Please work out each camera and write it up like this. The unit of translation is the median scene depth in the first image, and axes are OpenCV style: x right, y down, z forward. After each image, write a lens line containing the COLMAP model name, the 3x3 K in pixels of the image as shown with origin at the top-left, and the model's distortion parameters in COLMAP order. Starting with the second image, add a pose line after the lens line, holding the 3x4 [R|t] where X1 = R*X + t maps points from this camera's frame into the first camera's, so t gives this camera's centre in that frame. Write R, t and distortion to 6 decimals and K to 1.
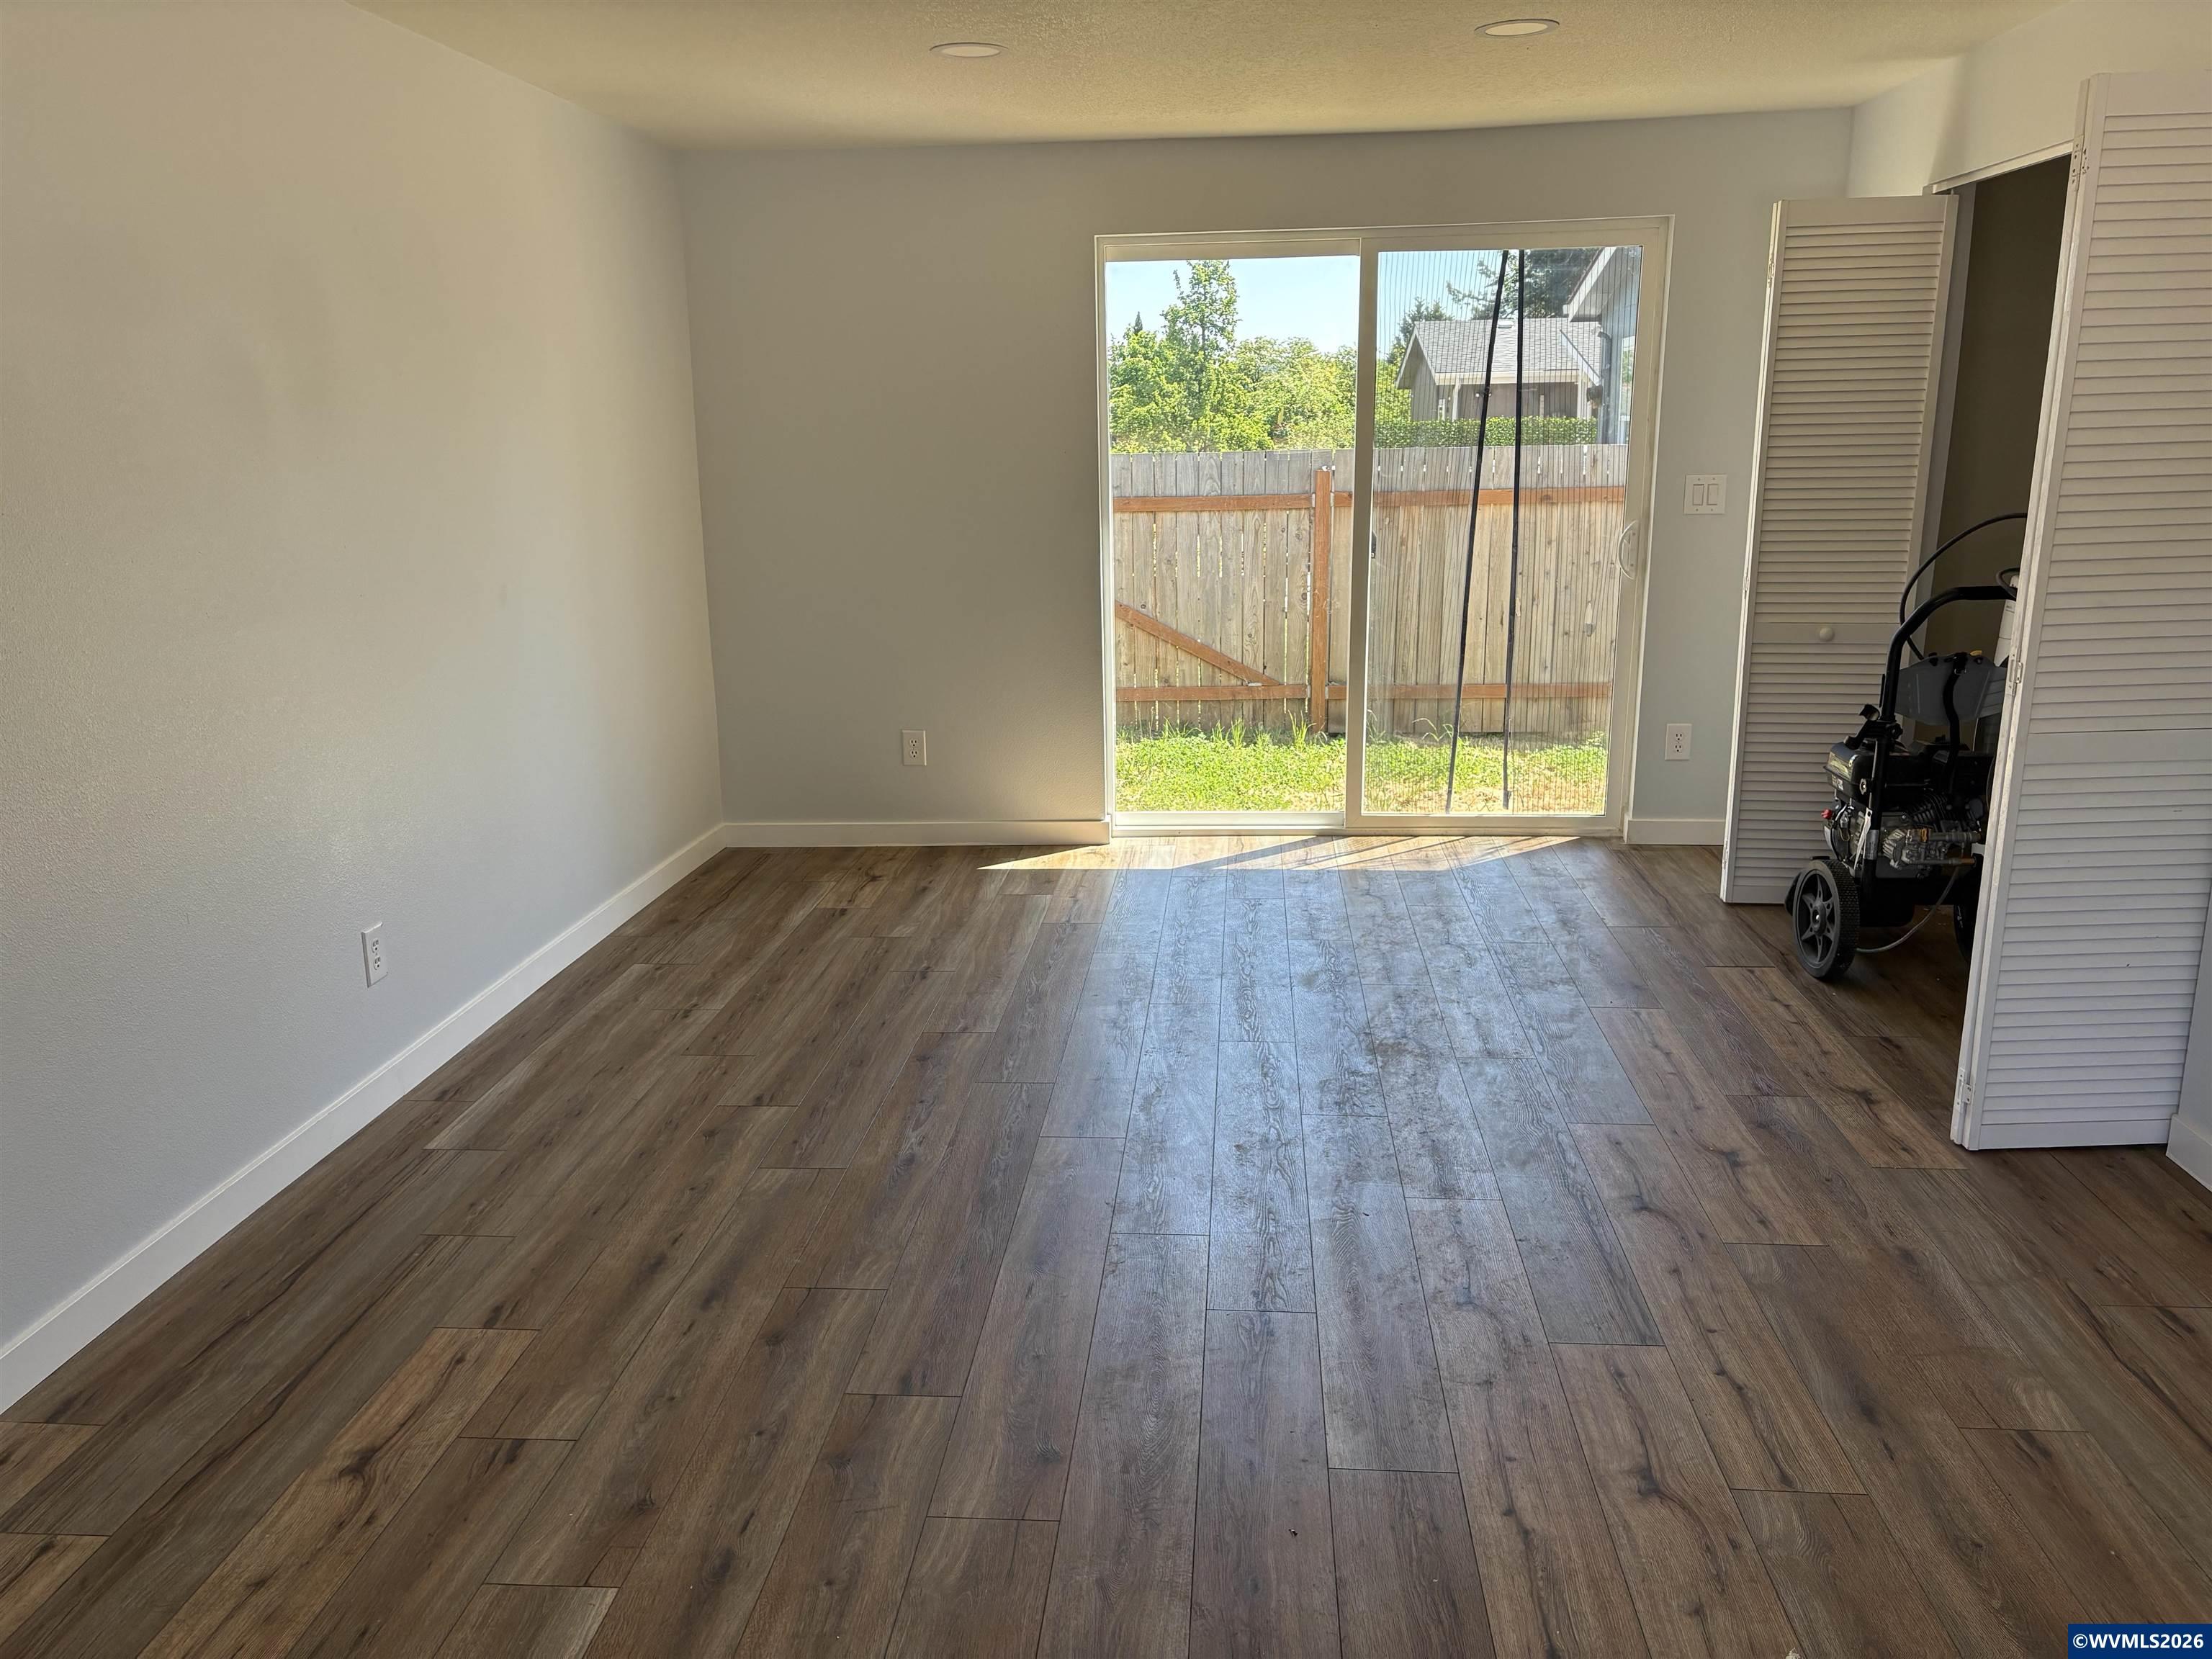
lens RADIAL K [[1667.4, 0, 1105.1], [0, 1667.4, 831.6], [0, 0, 1]] dist [-0.006740, 0.000623]
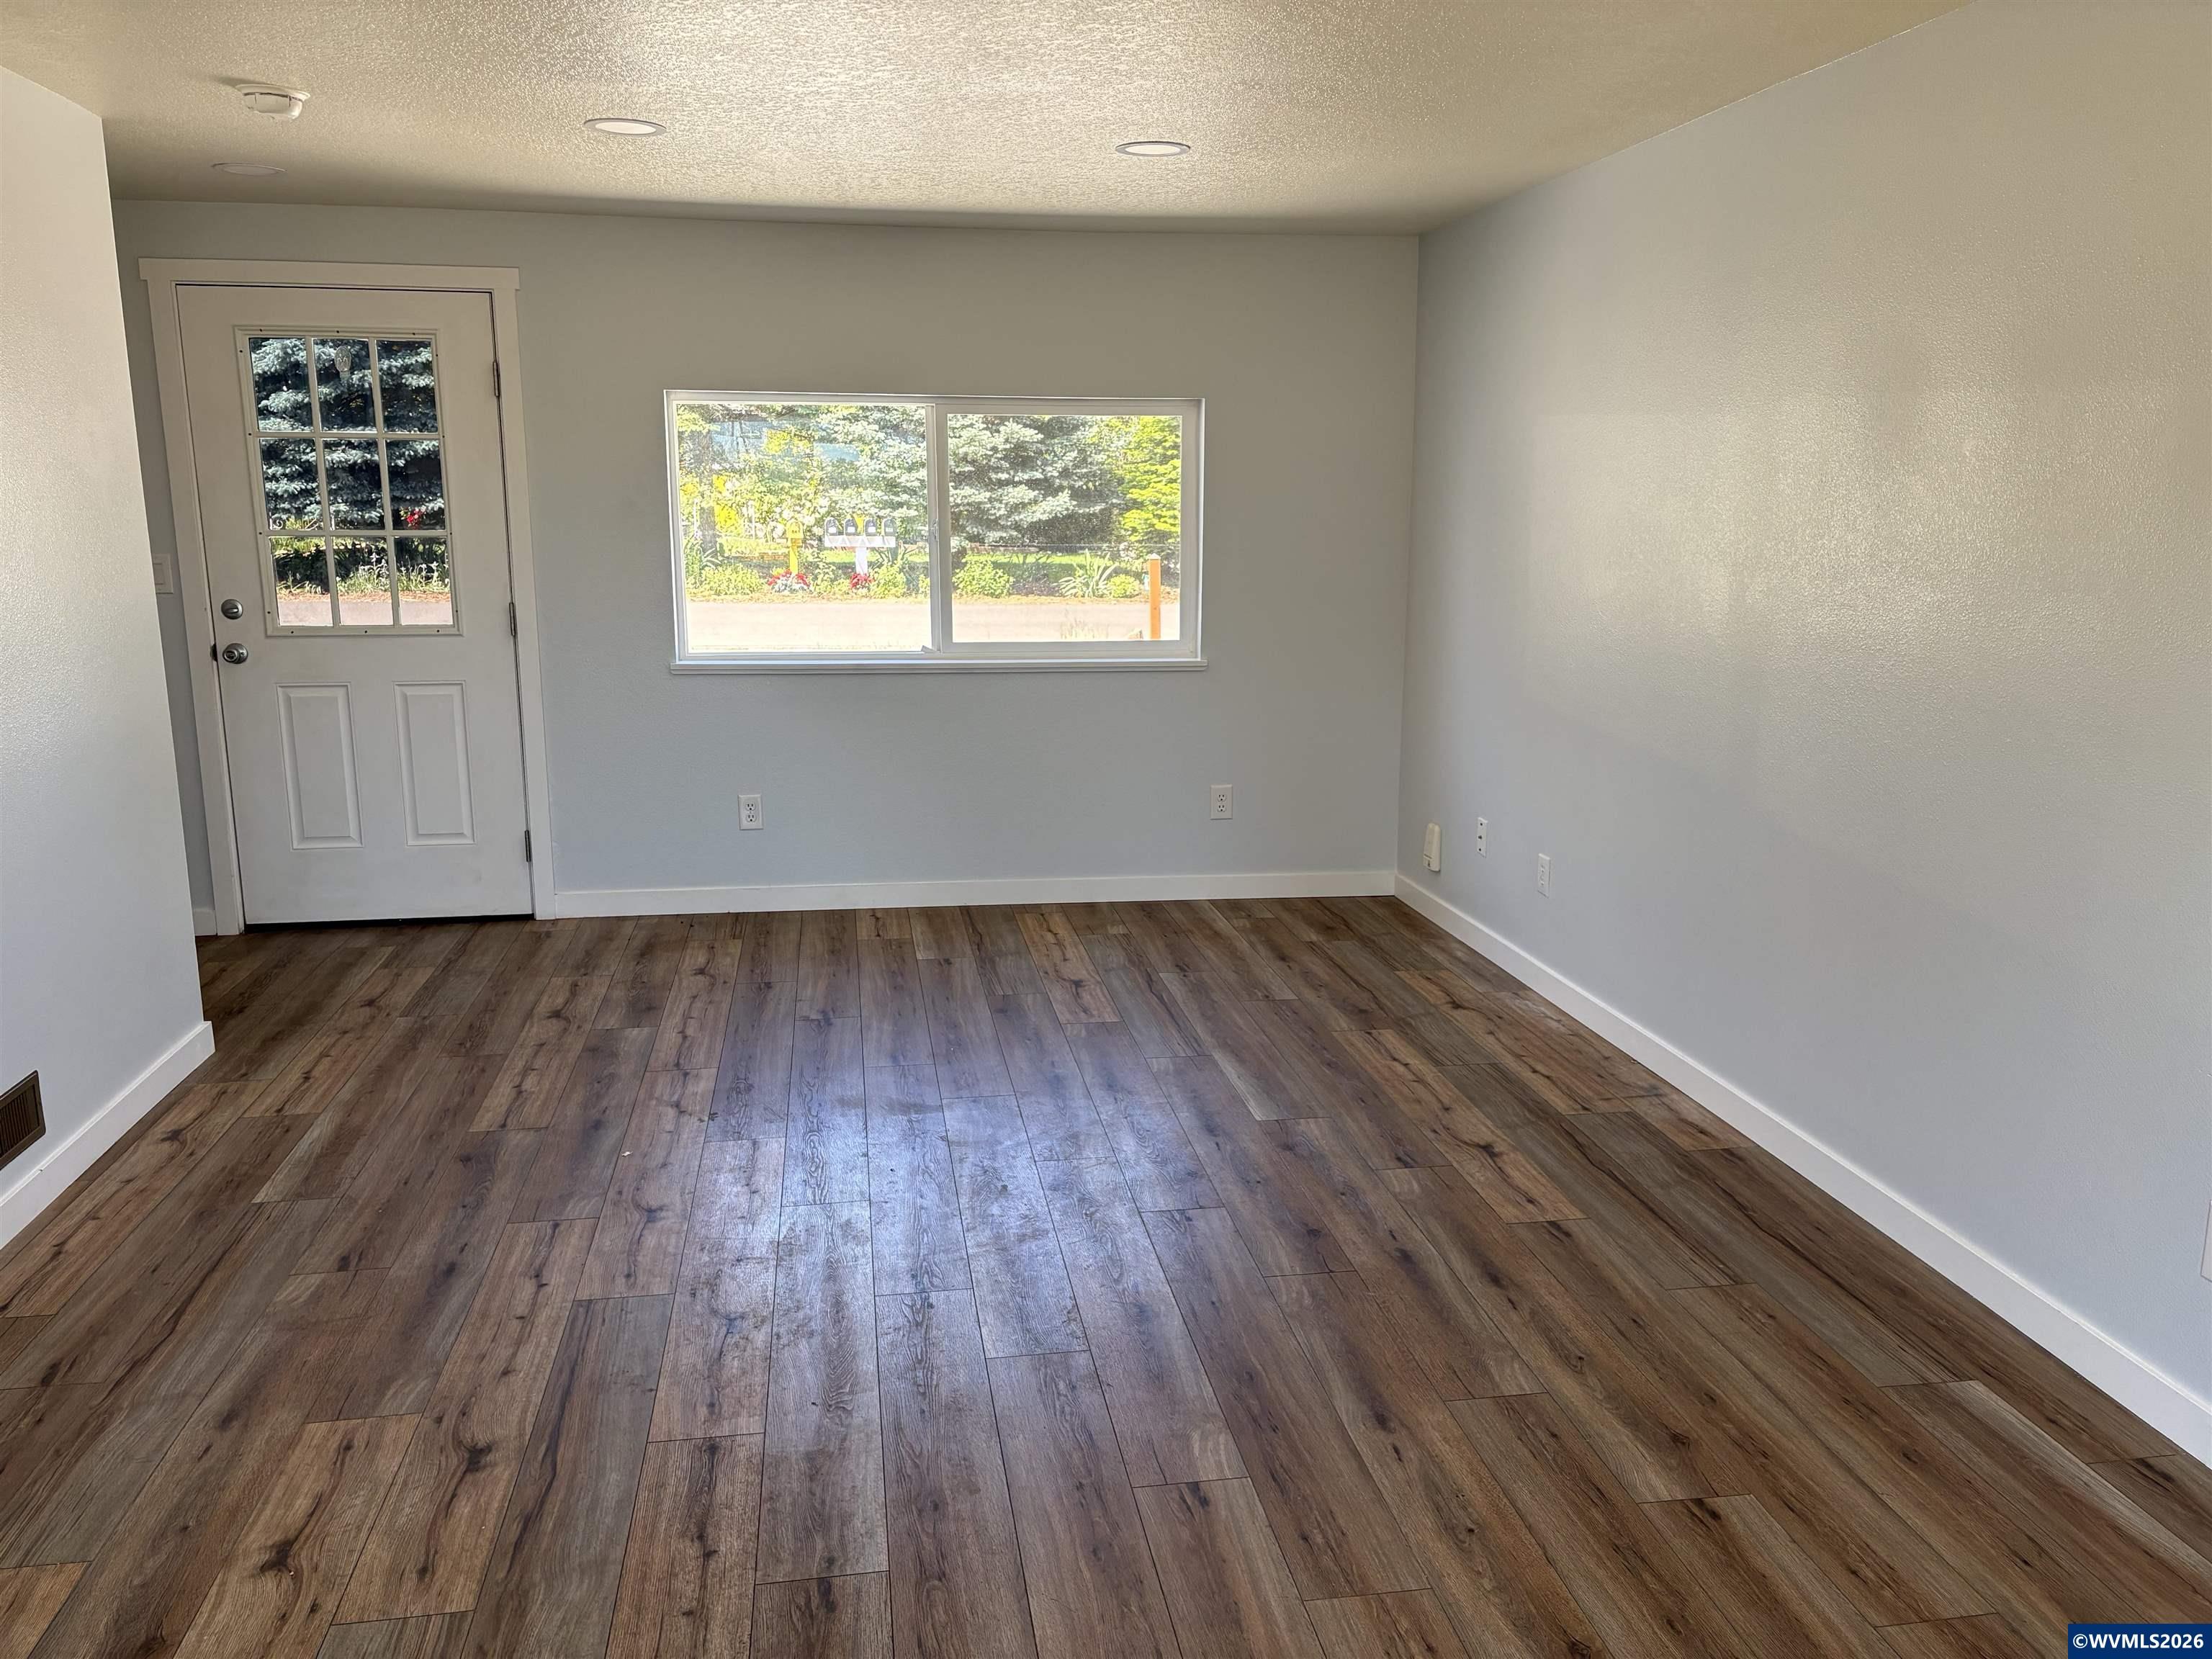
lens RADIAL K [[1667.4, 0, 1105.7], [0, 1667.4, 828.9], [0, 0, 1]] dist [-0.006740, 0.000623]
pose [[-0.970406, 0.065016, -0.232563, 0.206578], [-0.041102, 0.904549, 0.424385, -0.455254], [0.237956, 0.421384, -0.875107, 1.802992]]
